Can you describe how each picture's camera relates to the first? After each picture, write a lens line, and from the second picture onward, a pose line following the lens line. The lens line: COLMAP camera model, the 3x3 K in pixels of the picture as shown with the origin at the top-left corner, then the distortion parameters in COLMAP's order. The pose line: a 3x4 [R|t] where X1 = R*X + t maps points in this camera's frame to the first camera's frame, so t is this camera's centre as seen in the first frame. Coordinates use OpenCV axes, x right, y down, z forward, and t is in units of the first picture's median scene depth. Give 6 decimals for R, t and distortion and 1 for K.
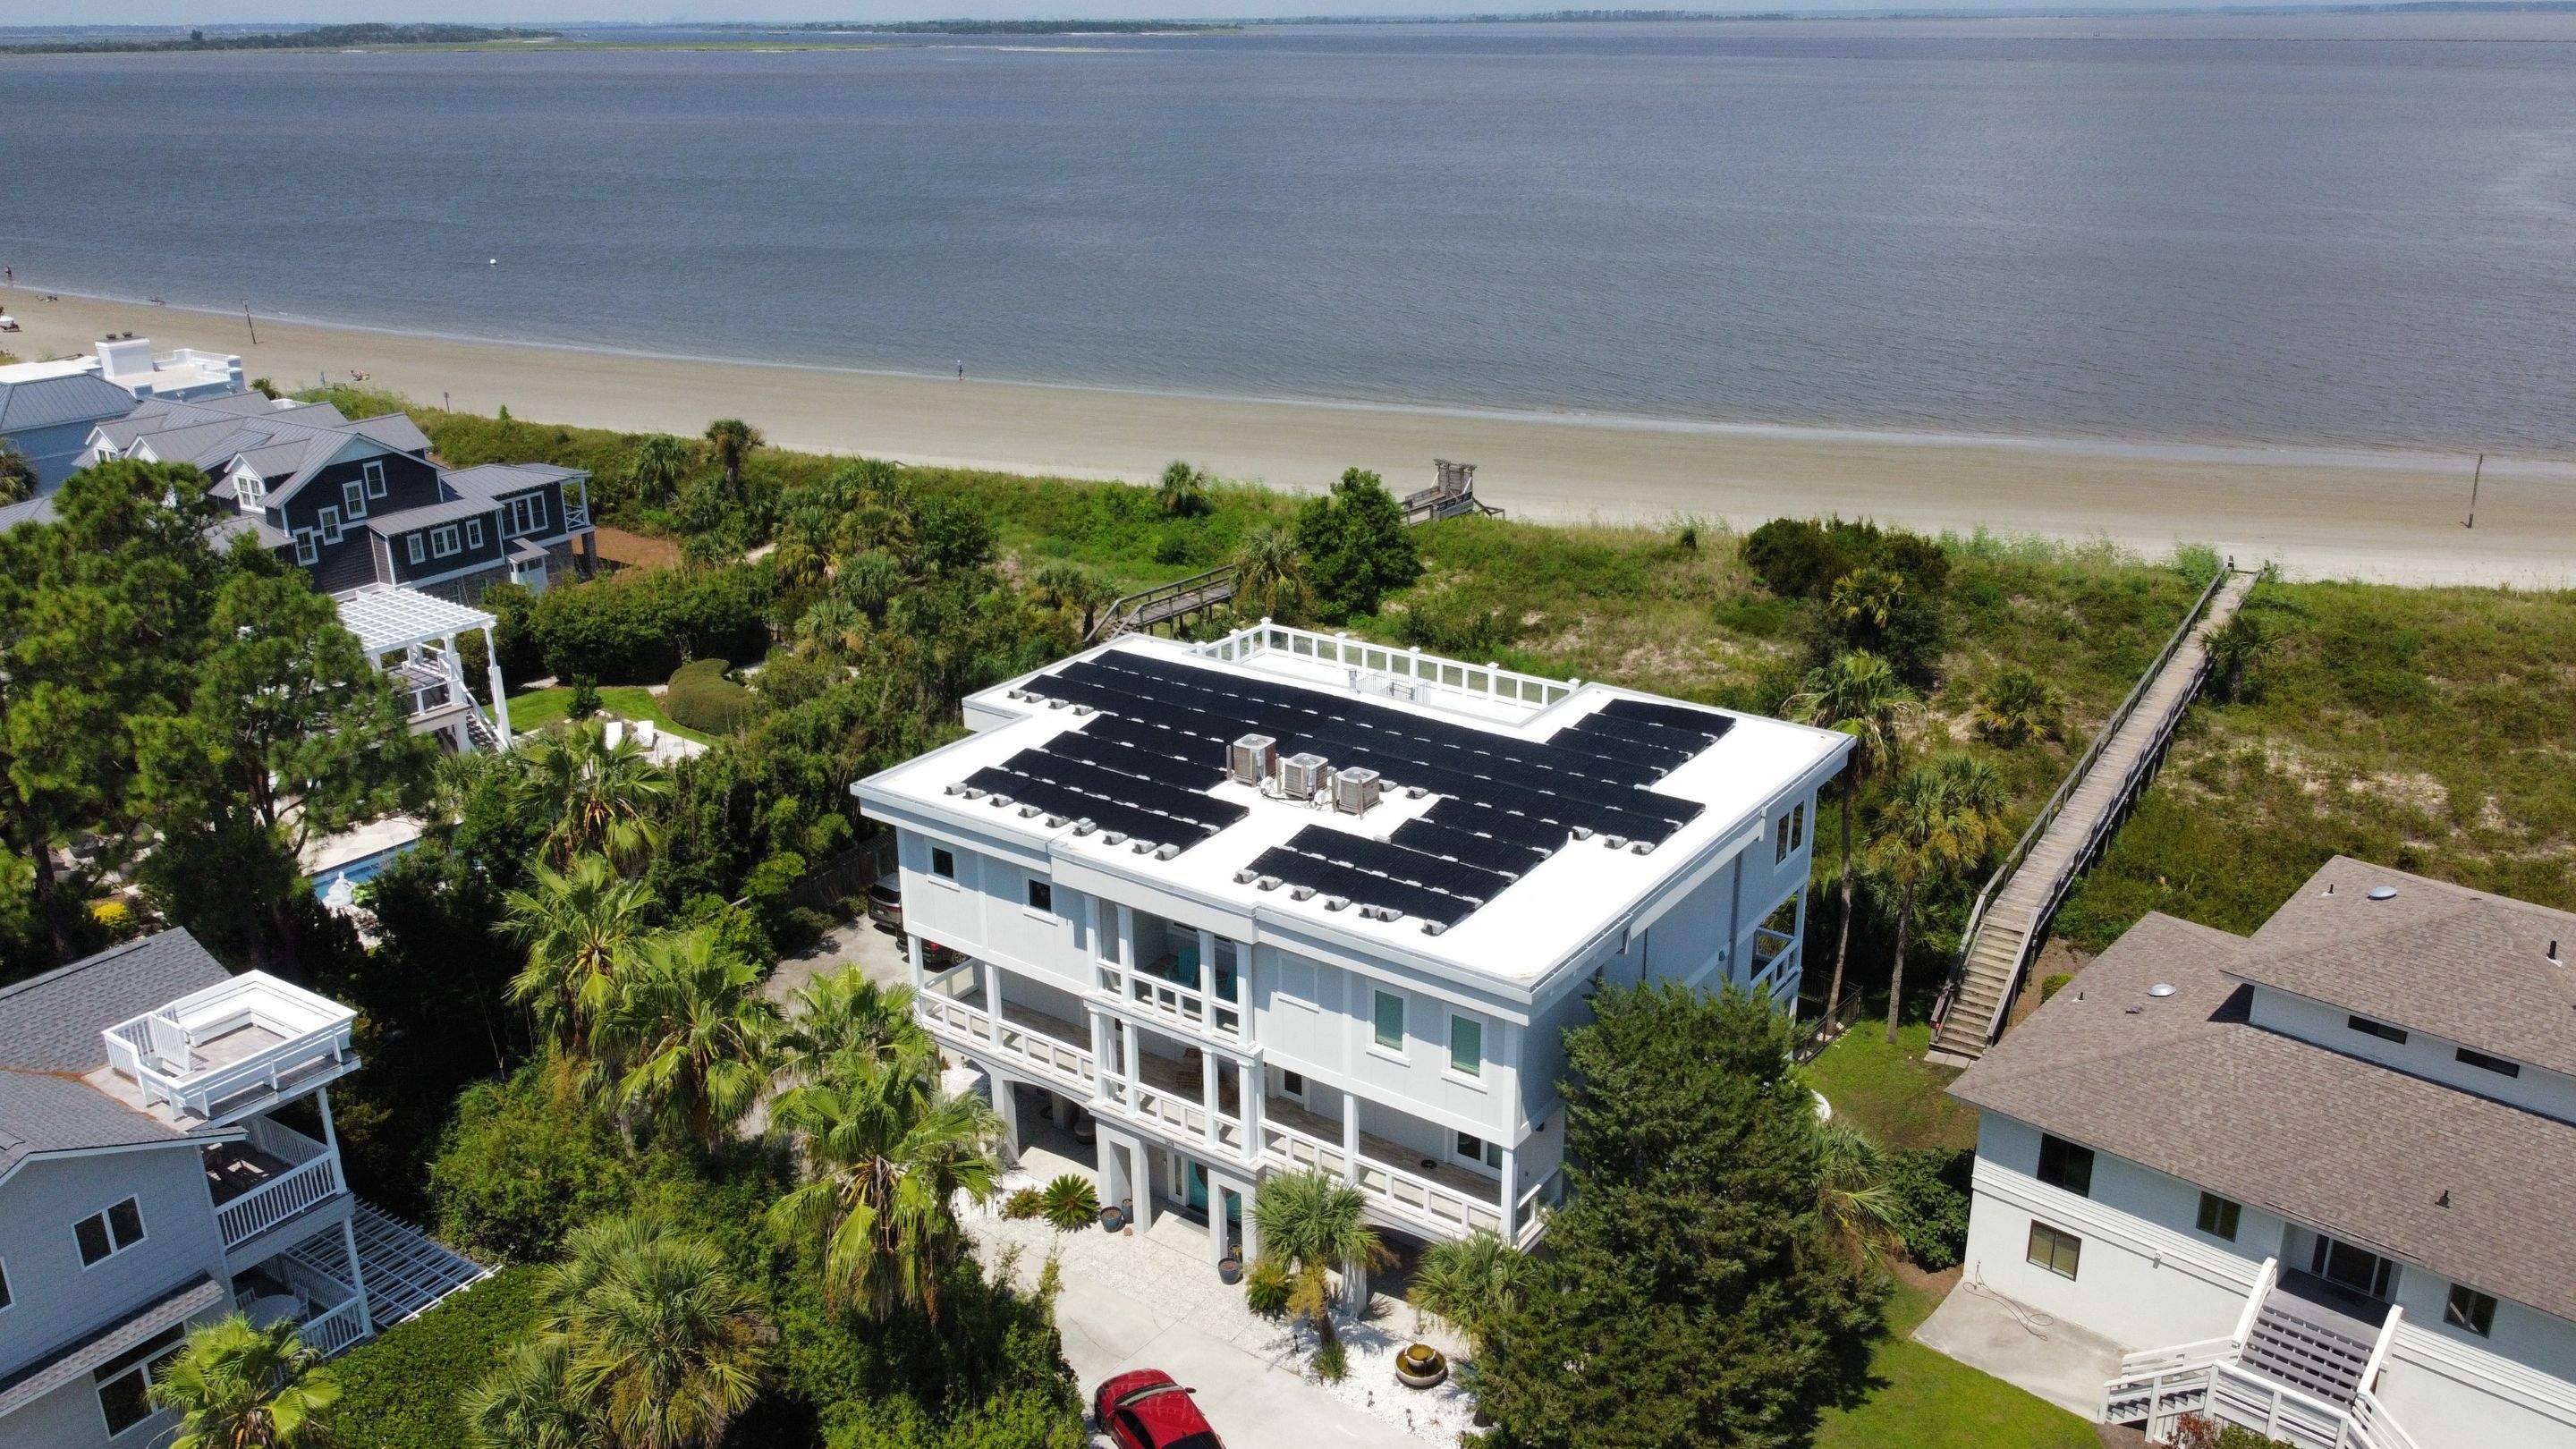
lens RADIAL K [[1958.7, 0, 1302.3], [0, 1958.7, 722.4], [0, 0, 1]] dist [0.004337, -0.000120]
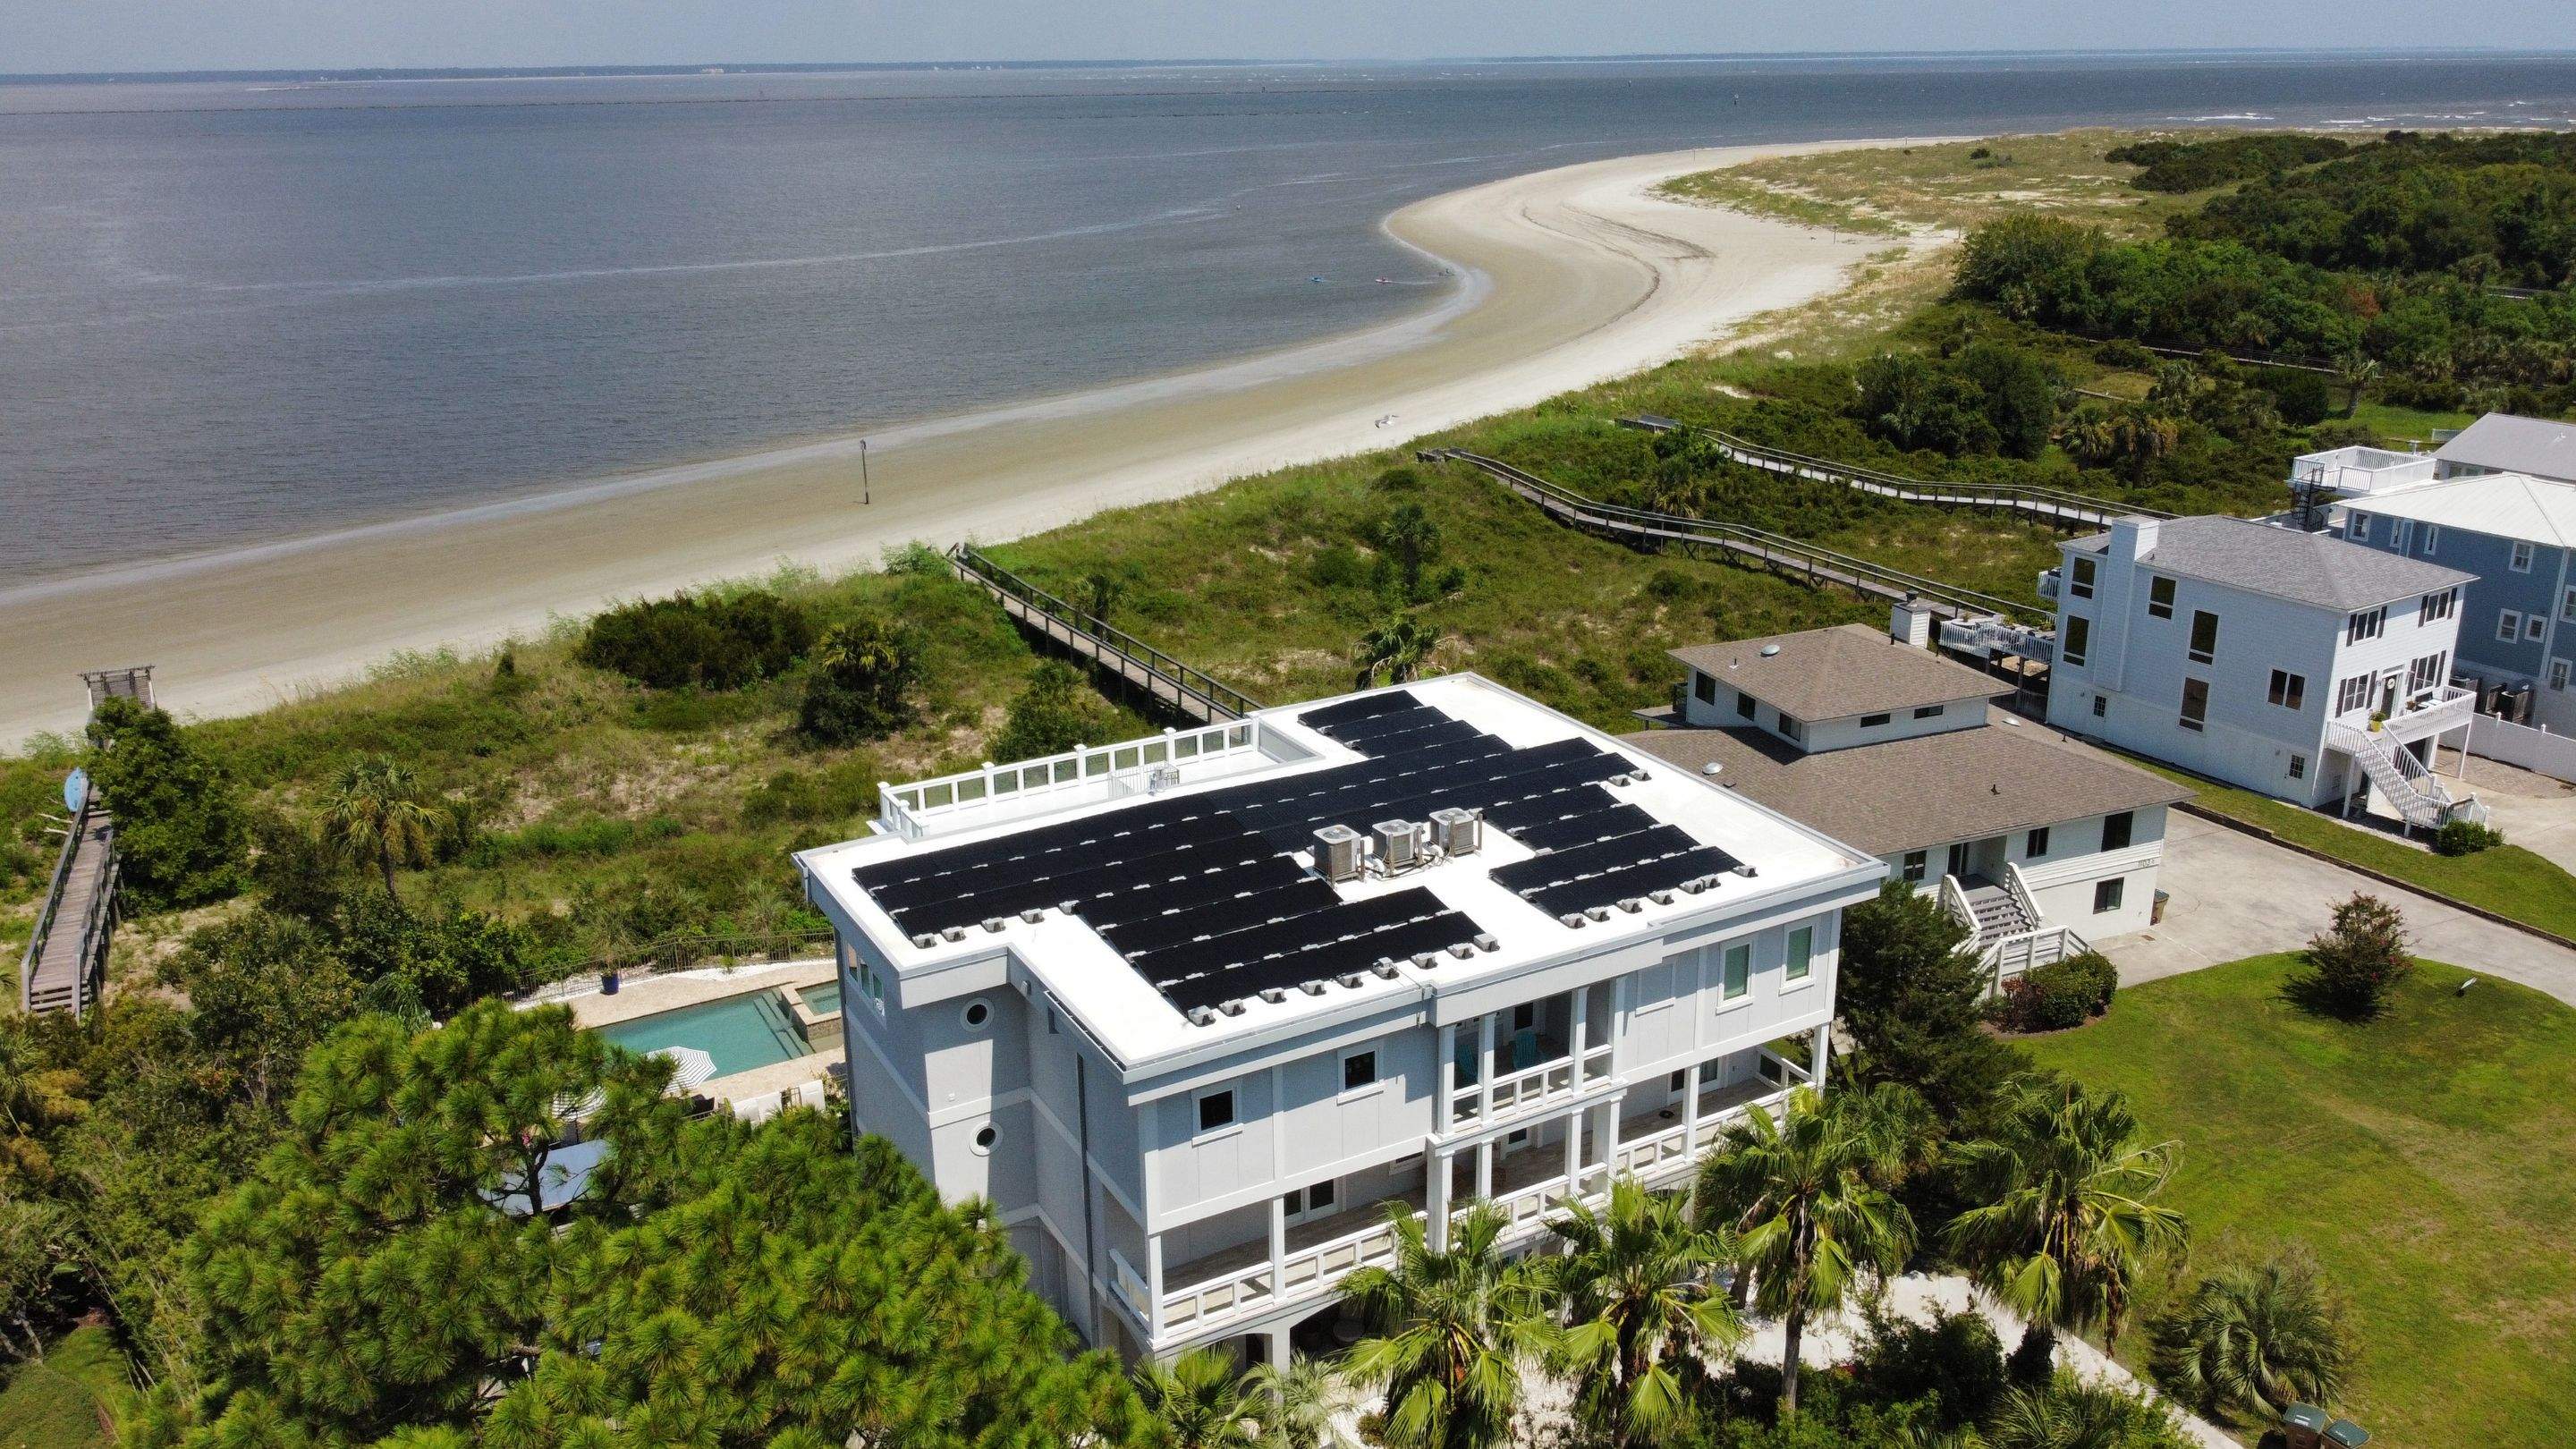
lens RADIAL K [[1958.7, 0, 1302.3], [0, 1958.7, 722.4], [0, 0, 1]] dist [0.004337, -0.000120]
pose [[0.432802, -0.290838, 0.853285, -0.824457], [0.319513, 0.934572, 0.156482, -0.193605], [-0.842967, 0.204910, 0.497411, 0.563462]]
